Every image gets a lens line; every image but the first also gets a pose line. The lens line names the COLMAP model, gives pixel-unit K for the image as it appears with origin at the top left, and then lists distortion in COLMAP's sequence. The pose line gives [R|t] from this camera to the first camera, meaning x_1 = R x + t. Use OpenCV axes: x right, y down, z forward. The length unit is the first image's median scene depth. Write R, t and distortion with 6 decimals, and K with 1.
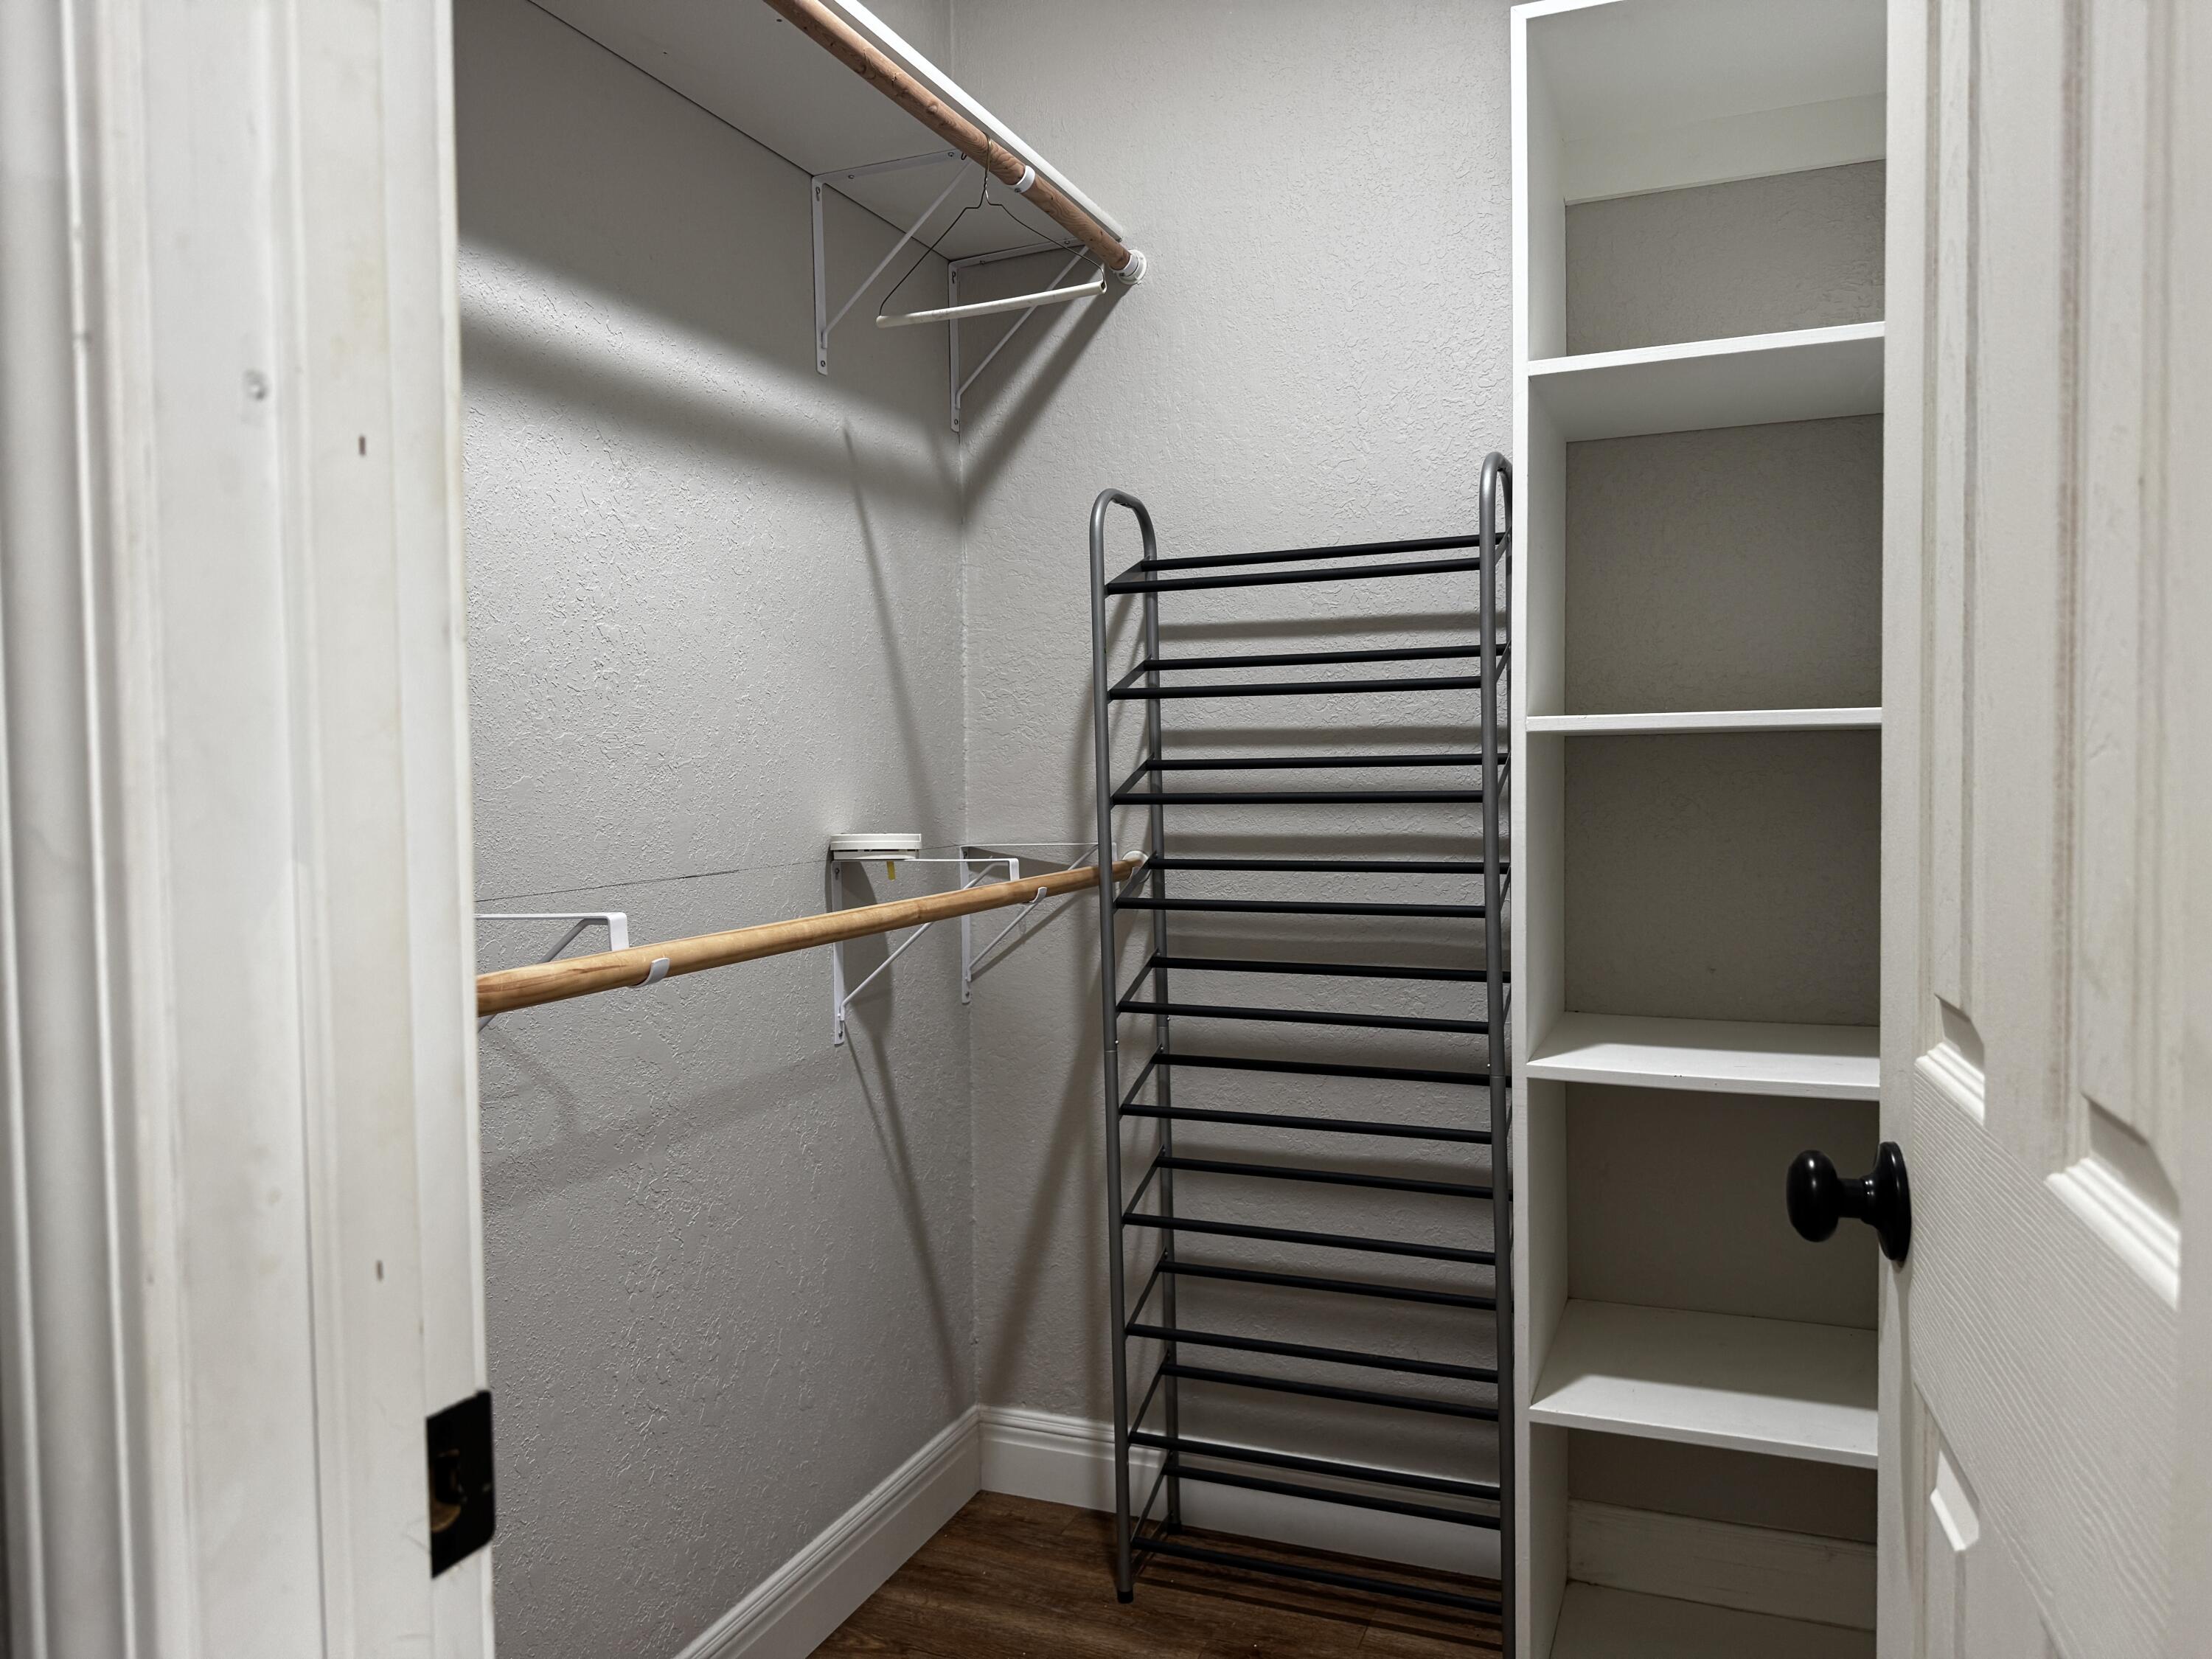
lens RADIAL K [[1546.9, 0, 1122.1], [0, 1546.9, 835.3], [0, 0, 1]] dist [0.176384, -0.387325]
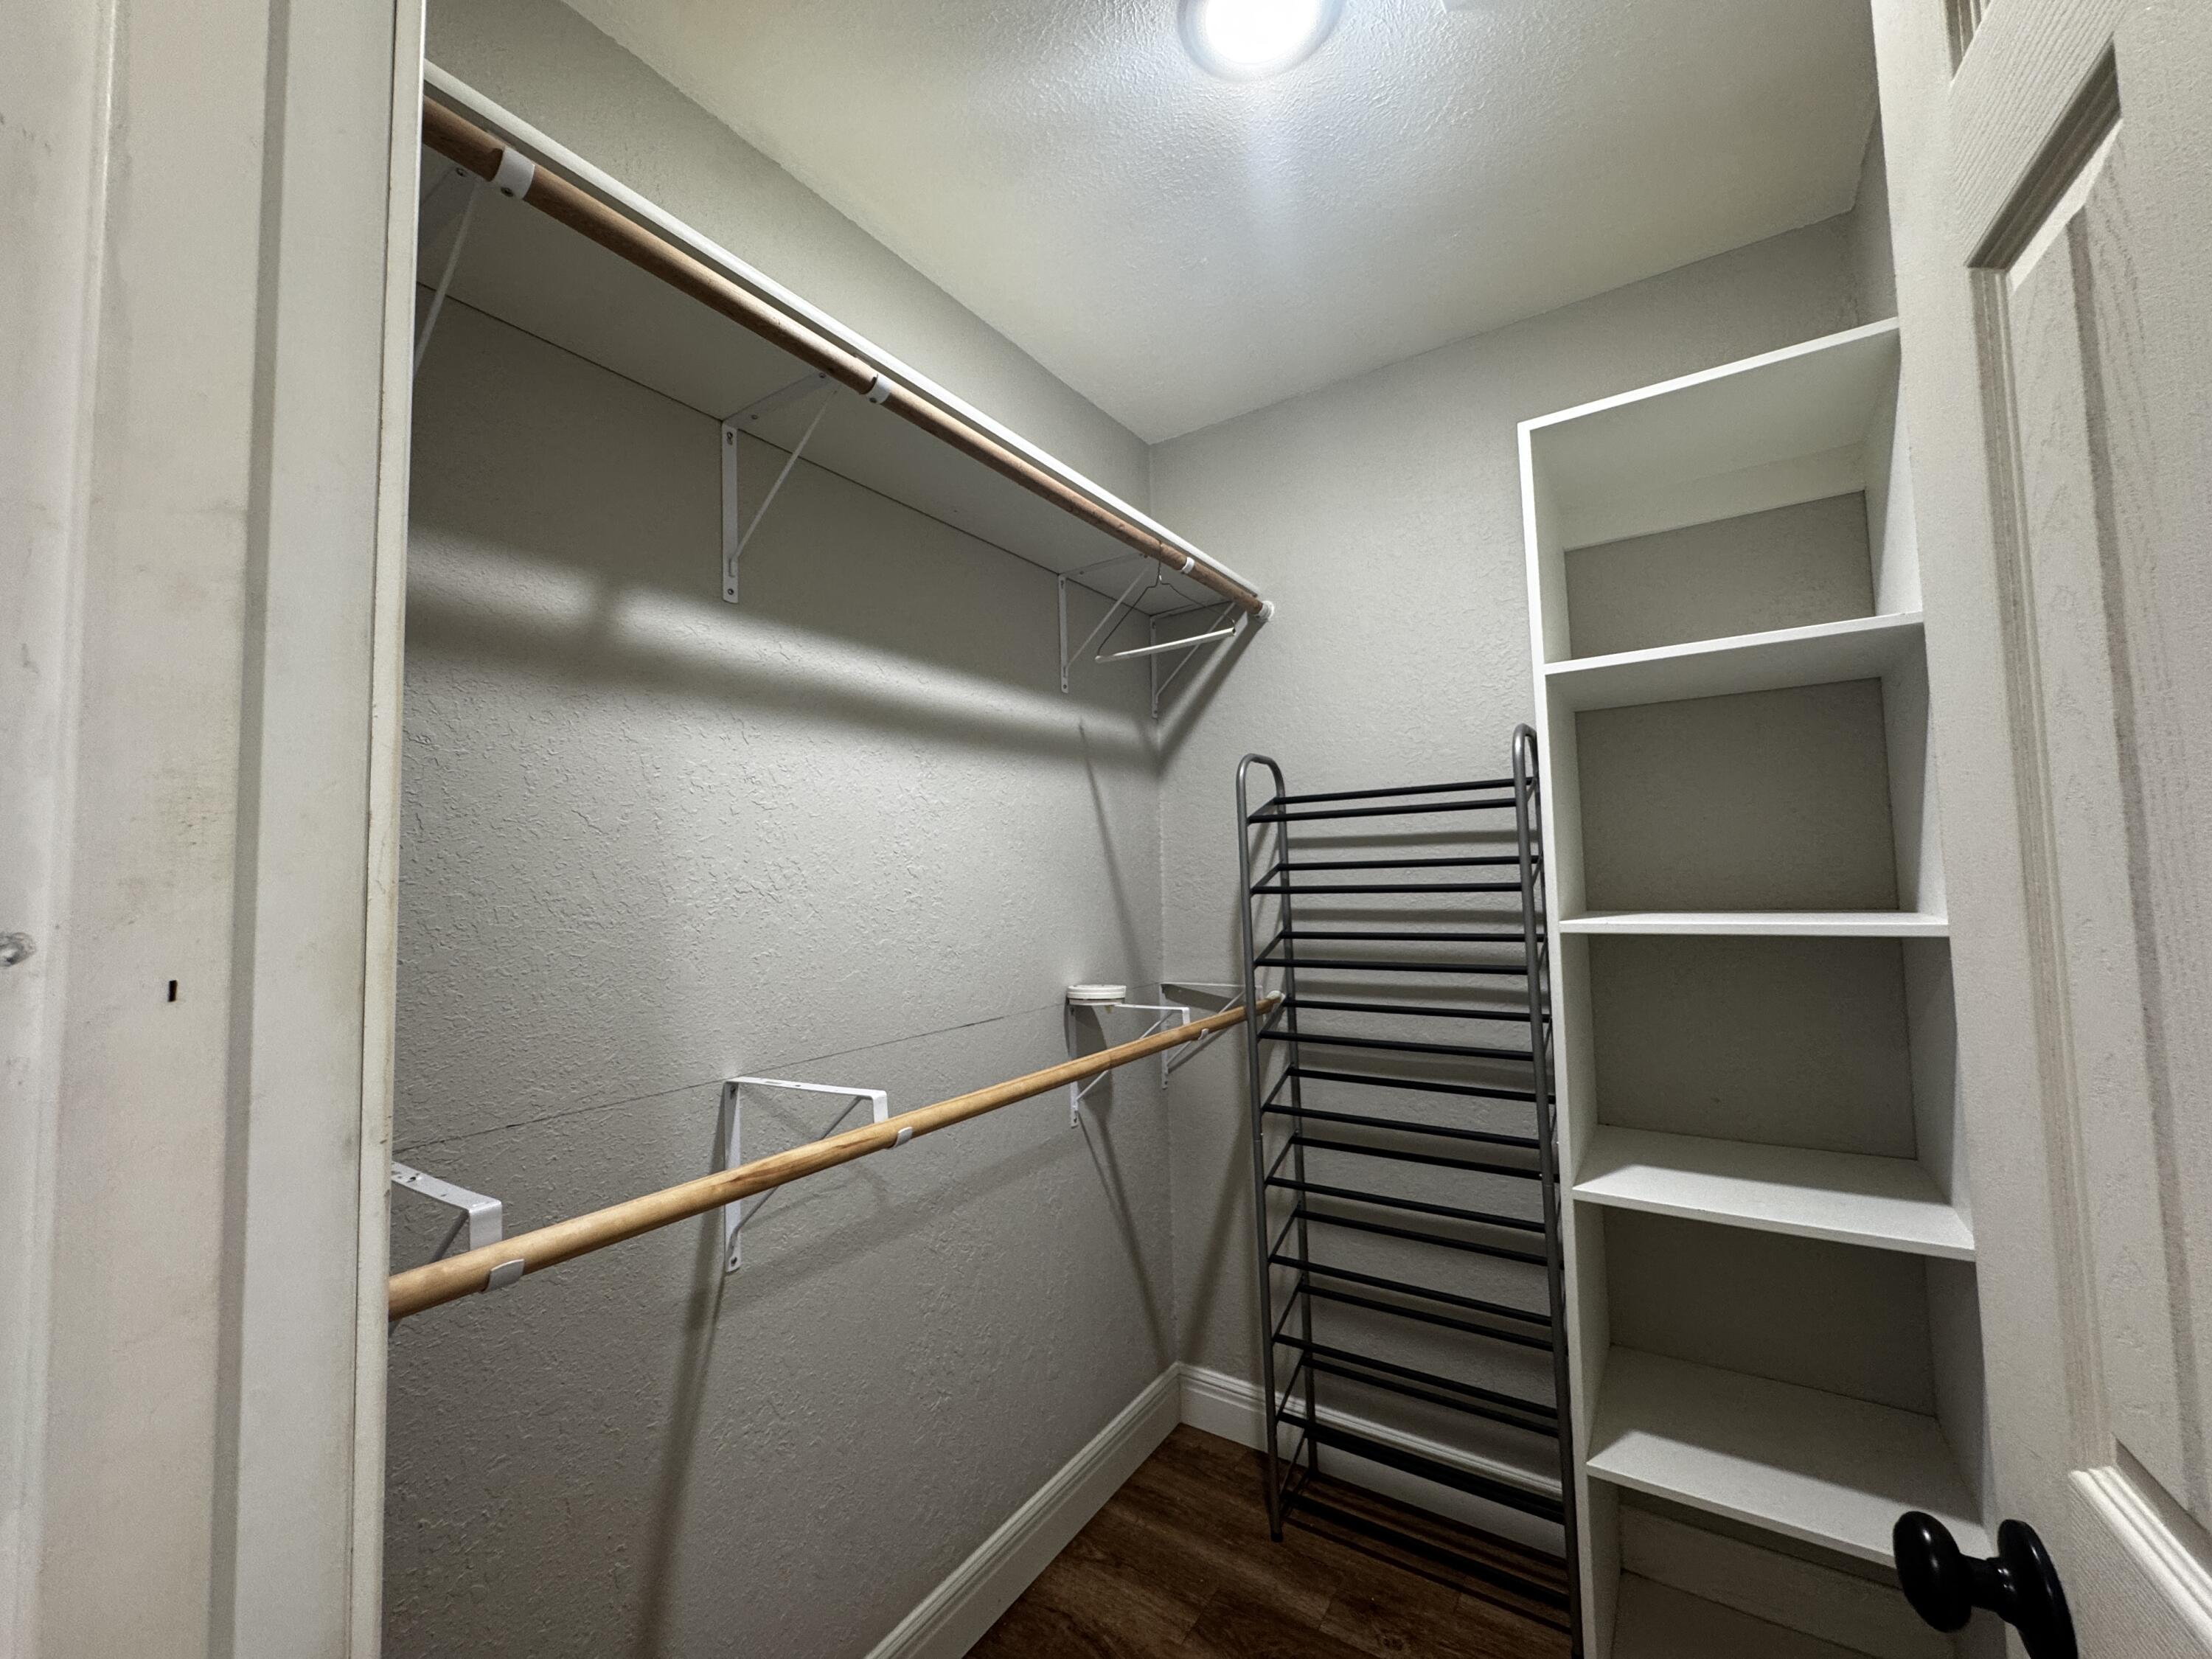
lens RADIAL K [[896.2, 0, 1106.0], [0, 896.2, 829.5], [0, 0, 1]] dist [-0.006309, 0.002355]
pose [[0.978521, -0.023145, -0.204845, 0.031111], [0.002805, 0.995080, -0.099034, -0.064716], [0.206130, 0.096332, 0.973771, 0.137827]]
